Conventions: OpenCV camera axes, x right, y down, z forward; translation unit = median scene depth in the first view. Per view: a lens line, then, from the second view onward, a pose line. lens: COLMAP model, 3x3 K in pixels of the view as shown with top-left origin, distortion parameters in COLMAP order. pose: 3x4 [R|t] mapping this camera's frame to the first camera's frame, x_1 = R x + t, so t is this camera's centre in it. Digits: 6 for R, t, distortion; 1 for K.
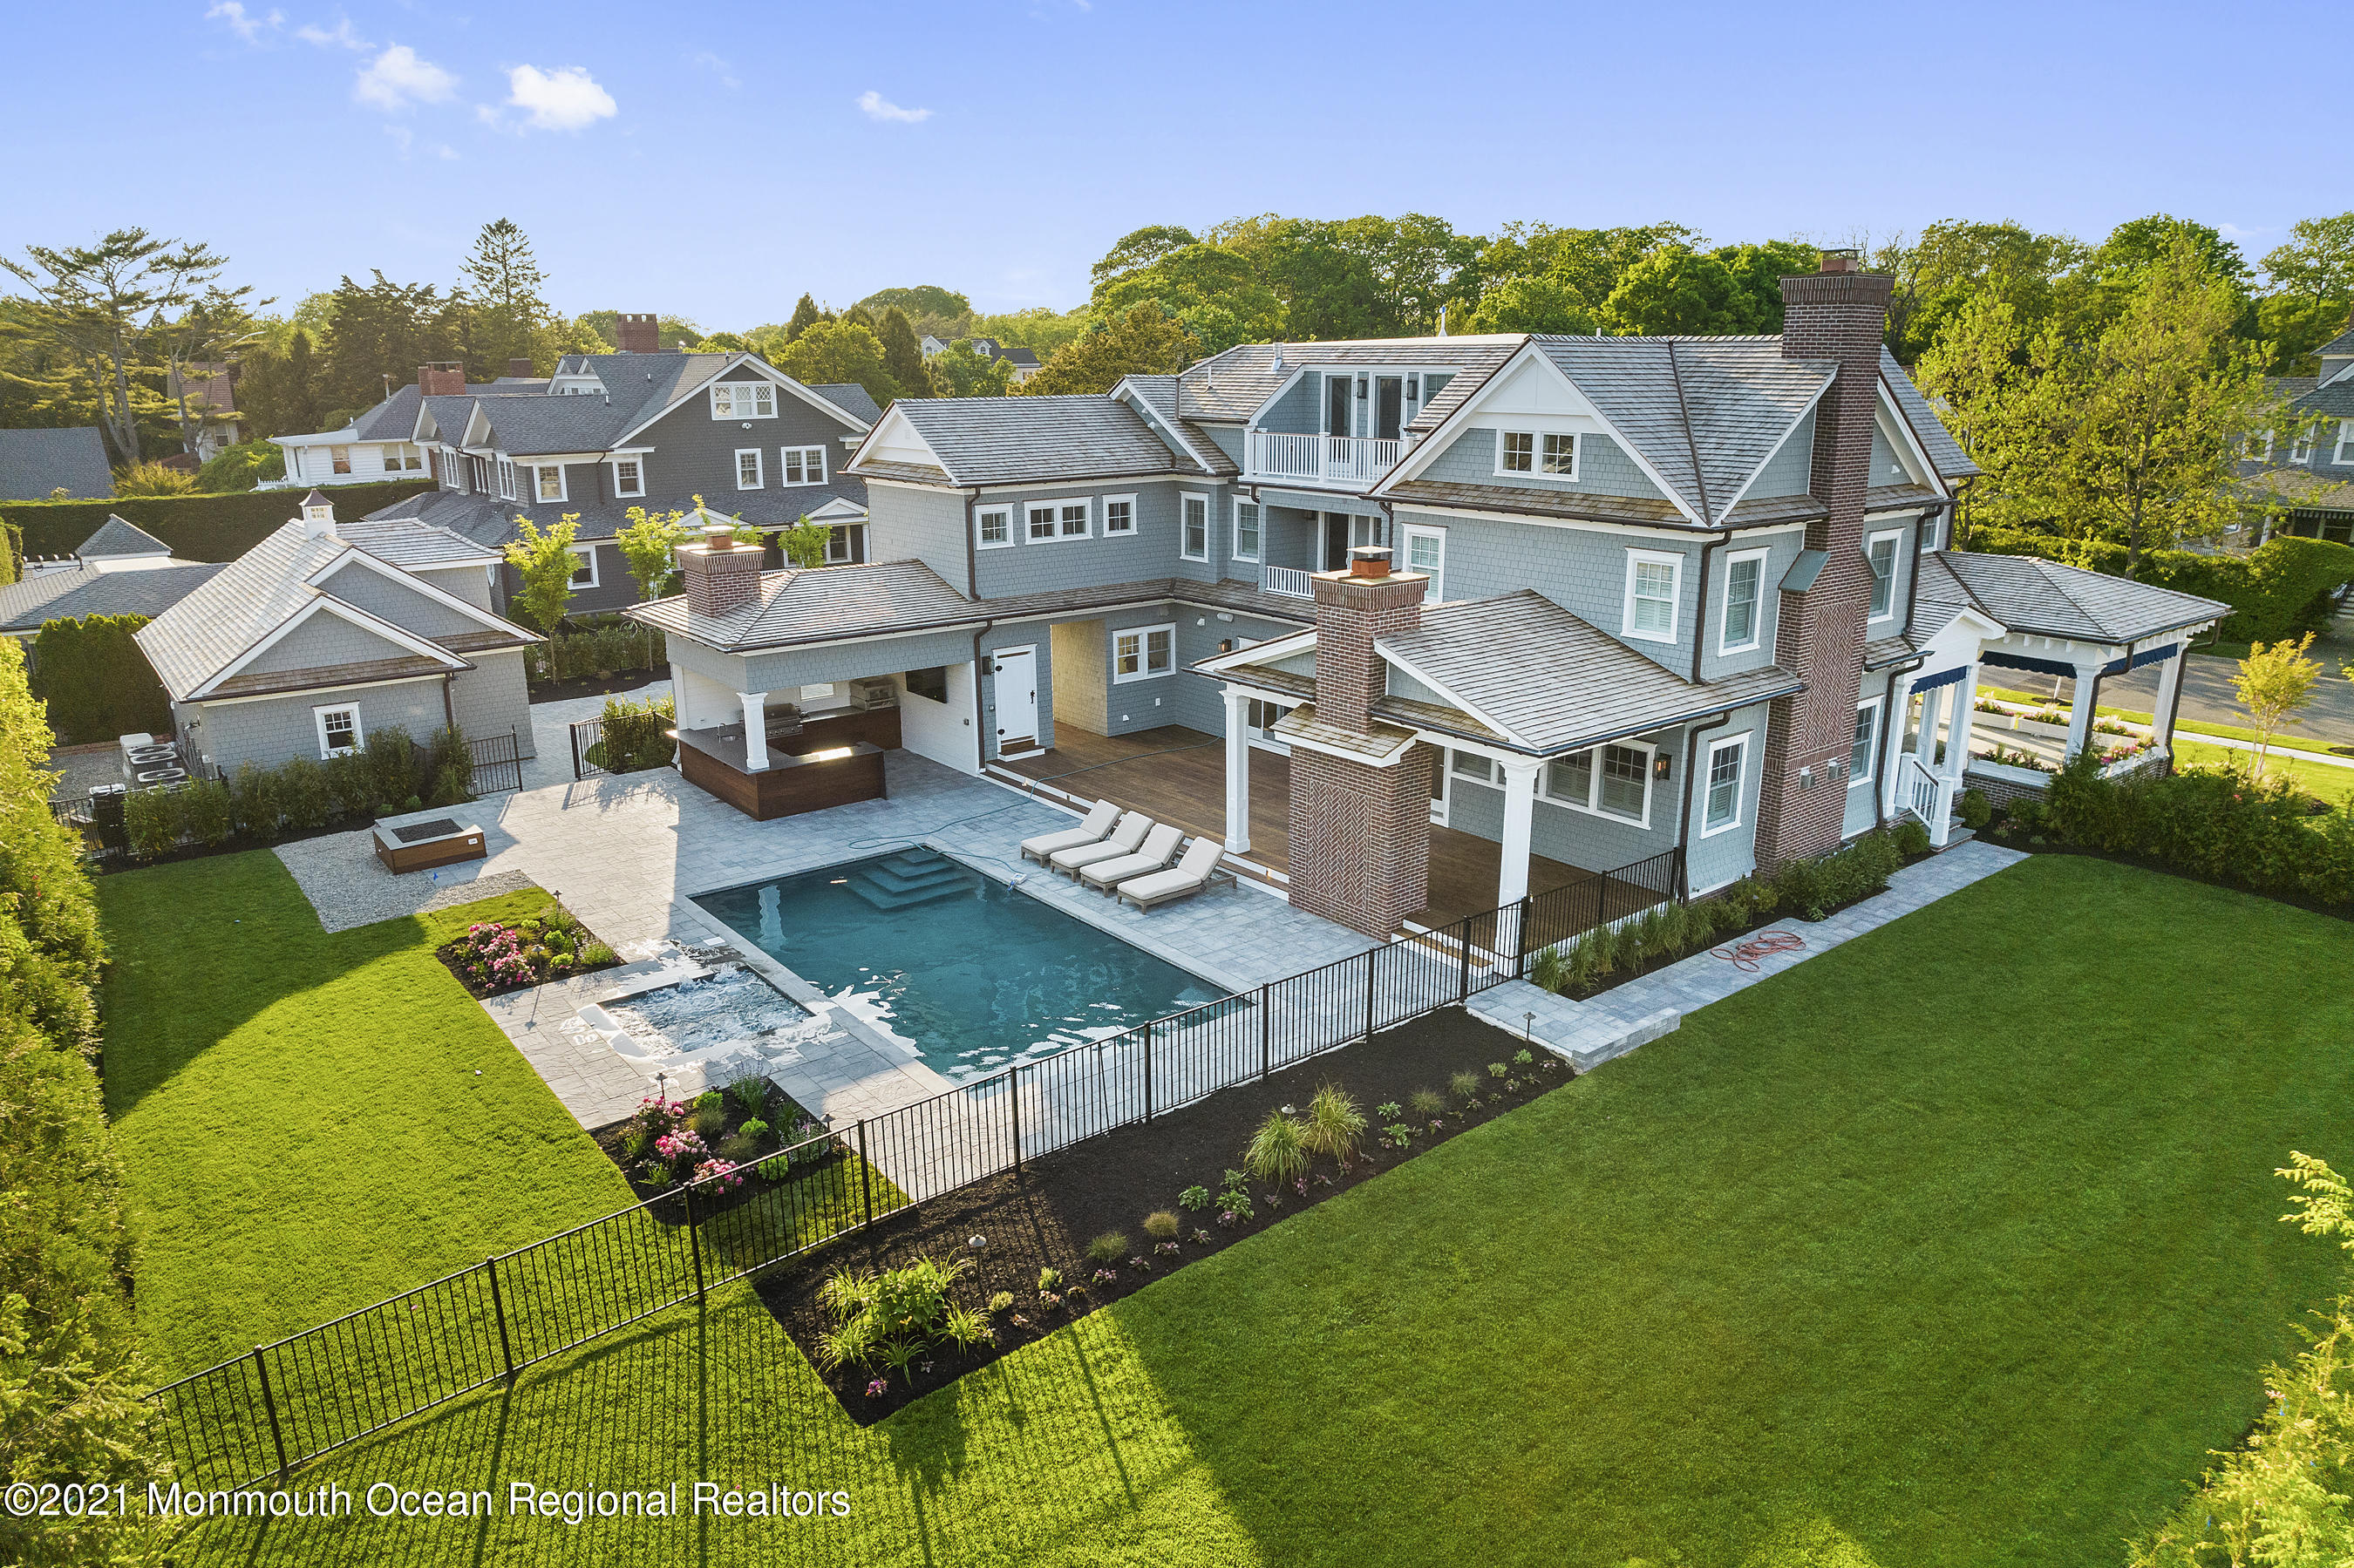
lens RADIAL K [[1522.6, 0, 1172.7], [0, 1522.6, 787.3], [0, 0, 1]] dist [-0.079696, 0.069059]
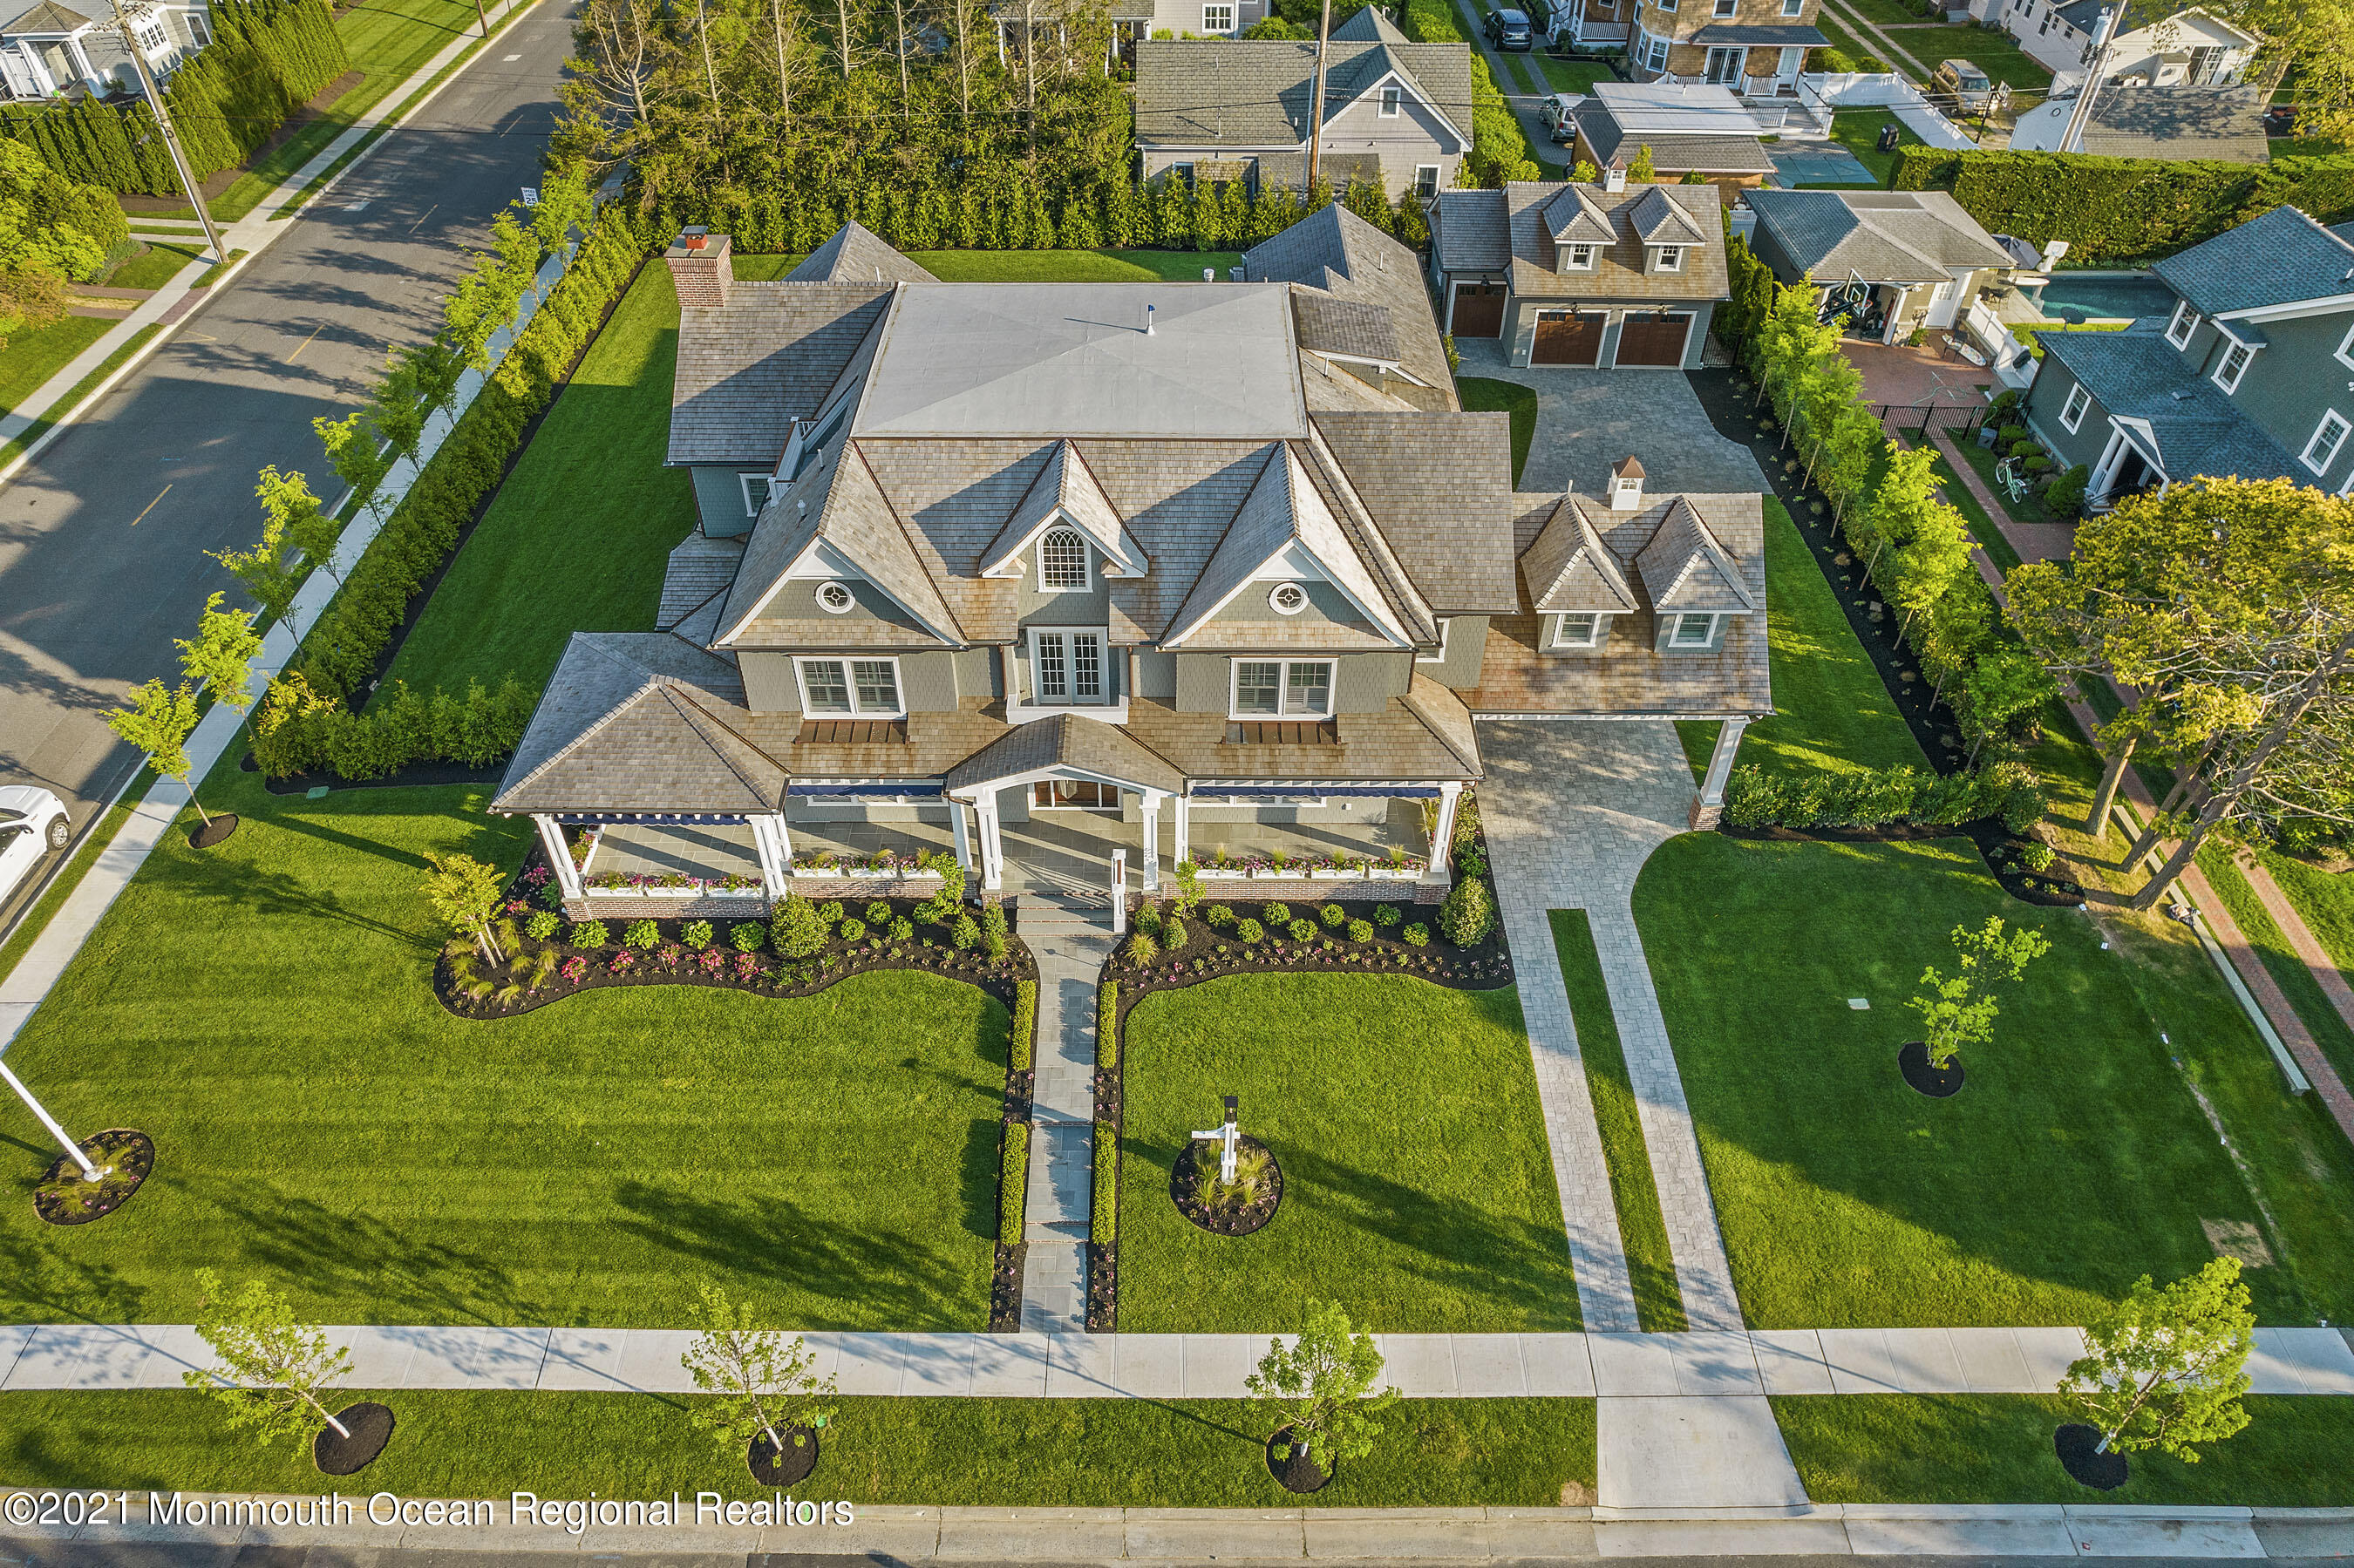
lens RADIAL K [[1509.1, 0, 1175.8], [0, 1509.1, 790.0], [0, 0, 1]] dist [-0.085414, 0.073471]
pose [[-0.621411, 0.531731, -0.575422, 1.100211], [-0.214851, 0.590635, 0.777811, -1.091114], [0.753450, 0.606970, -0.252784, 1.756220]]
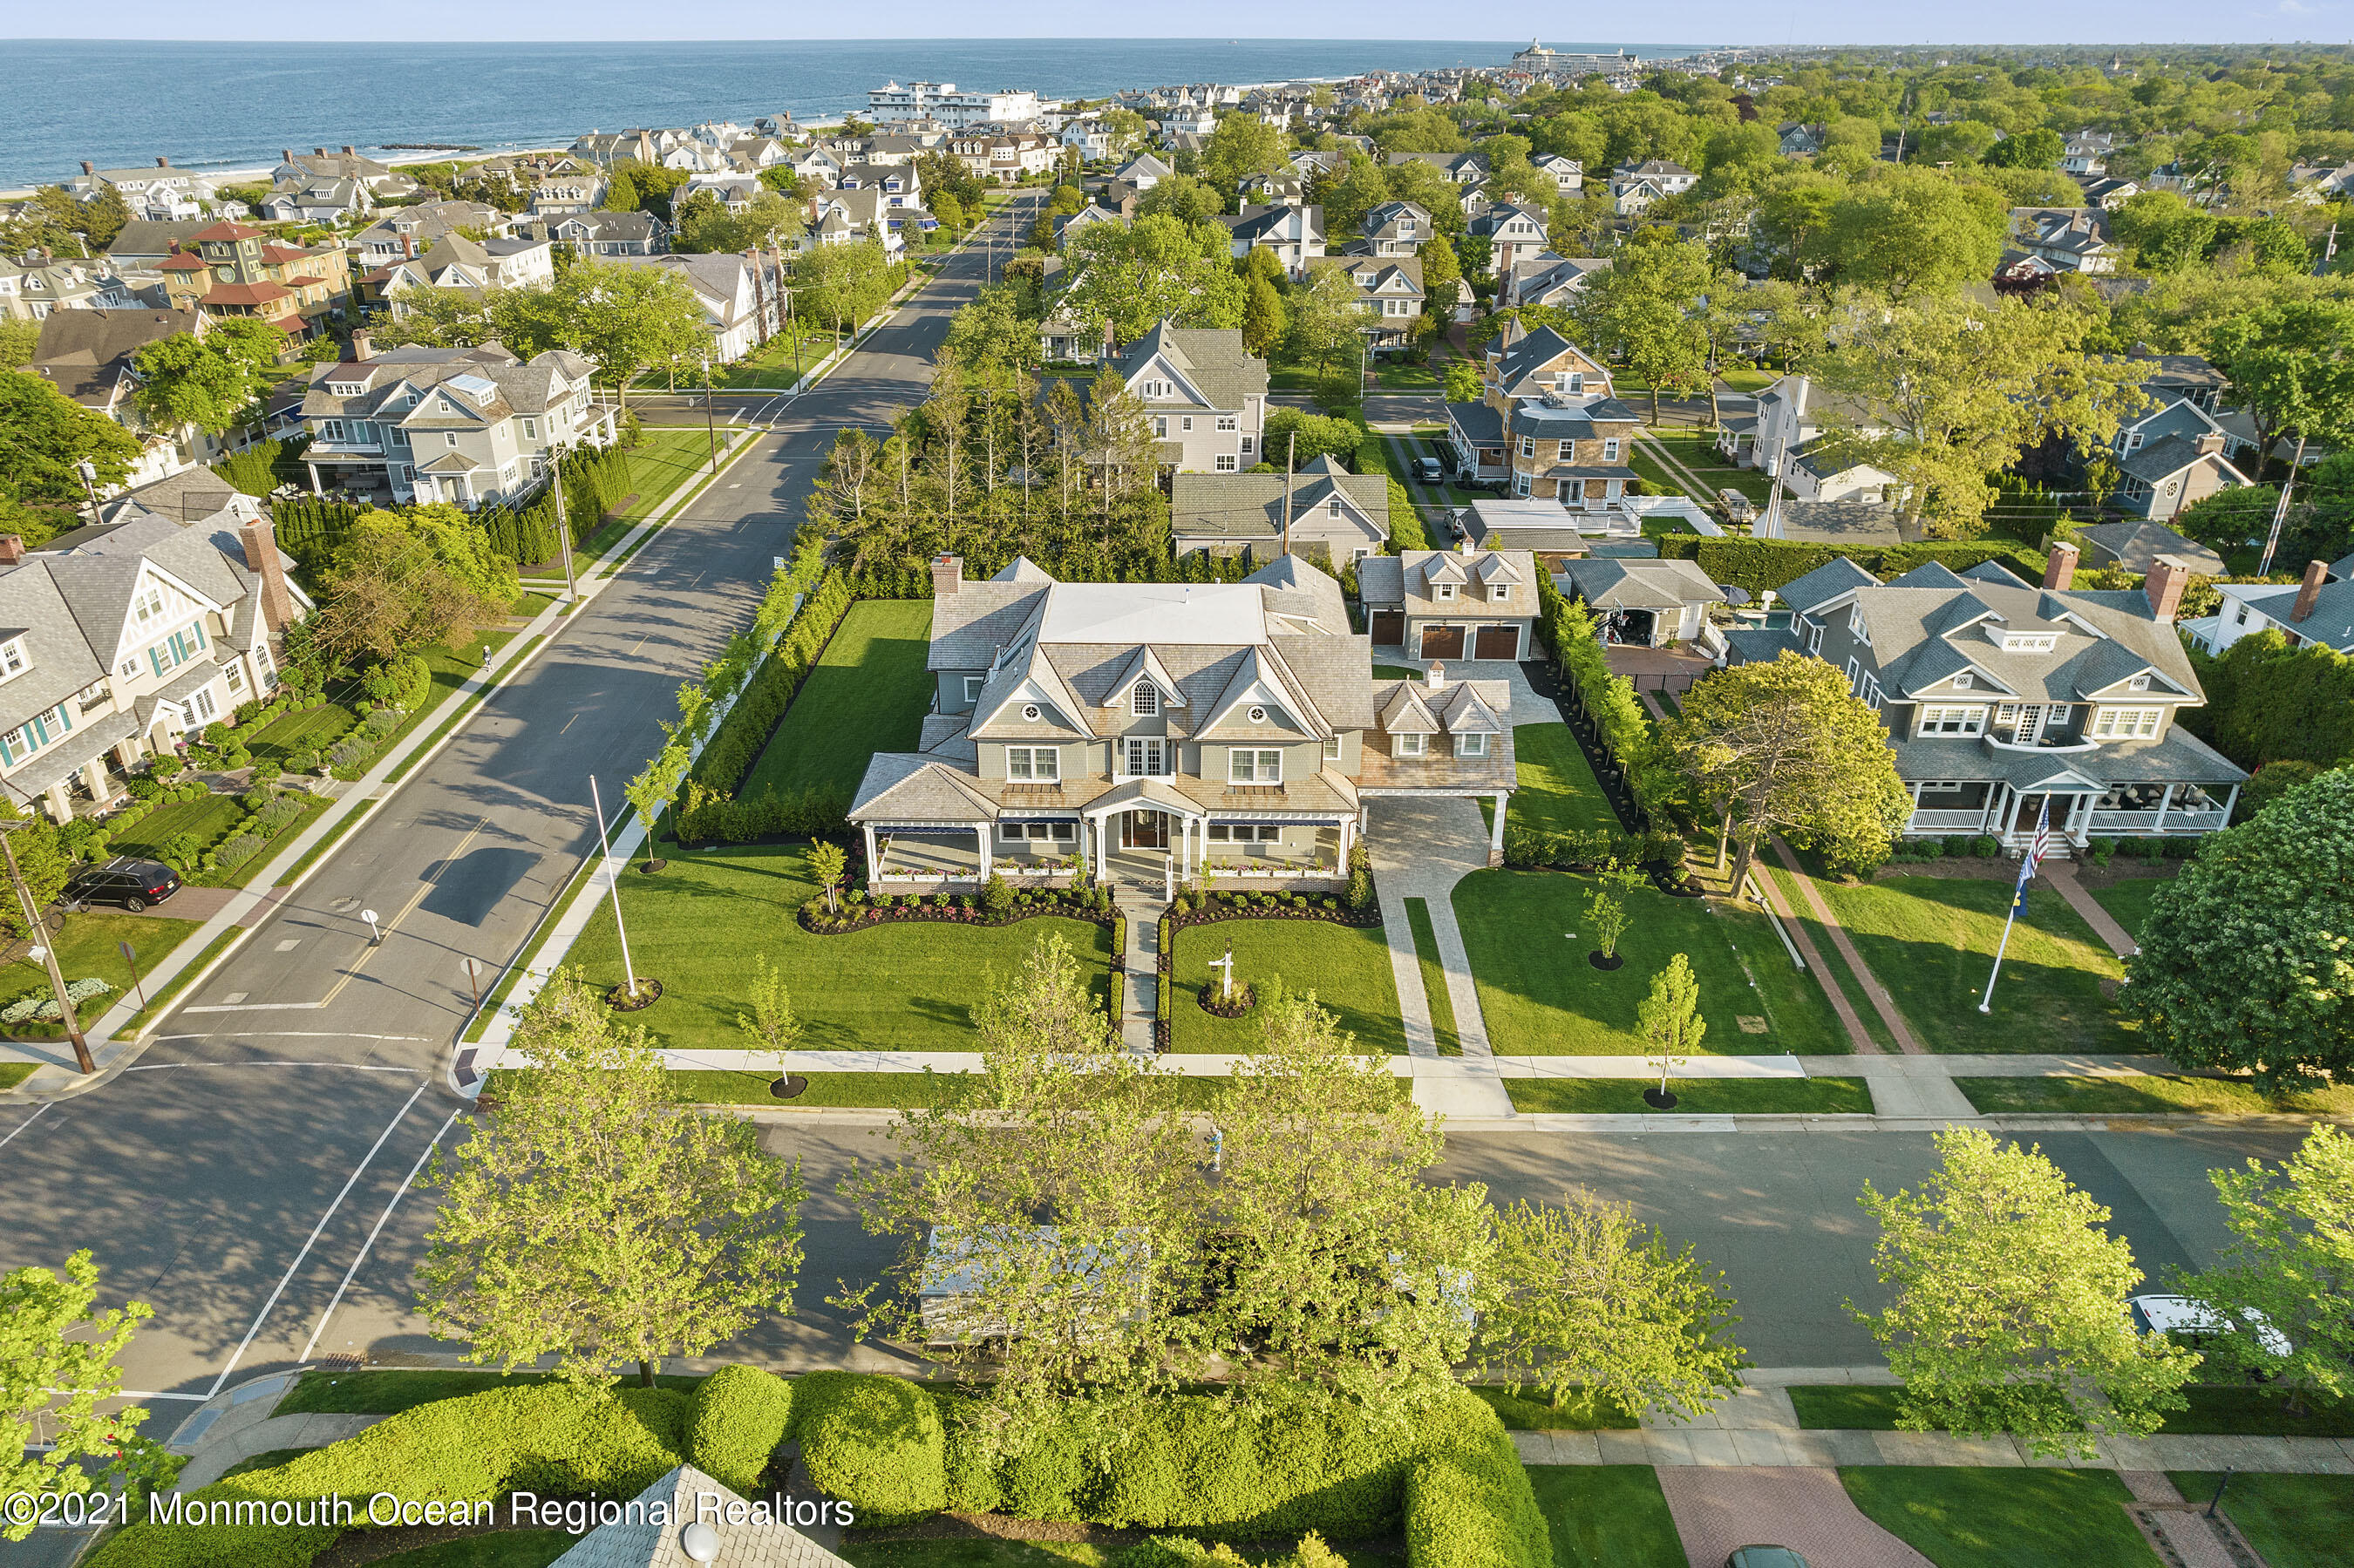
lens RADIAL K [[1522.6, 0, 1172.7], [0, 1522.6, 787.3], [0, 0, 1]] dist [-0.079696, 0.069059]
pose [[-0.631018, 0.349764, -0.692446, 1.972246], [-0.211975, 0.780887, 0.587607, -1.523429], [0.746246, 0.517571, -0.418613, 2.332220]]
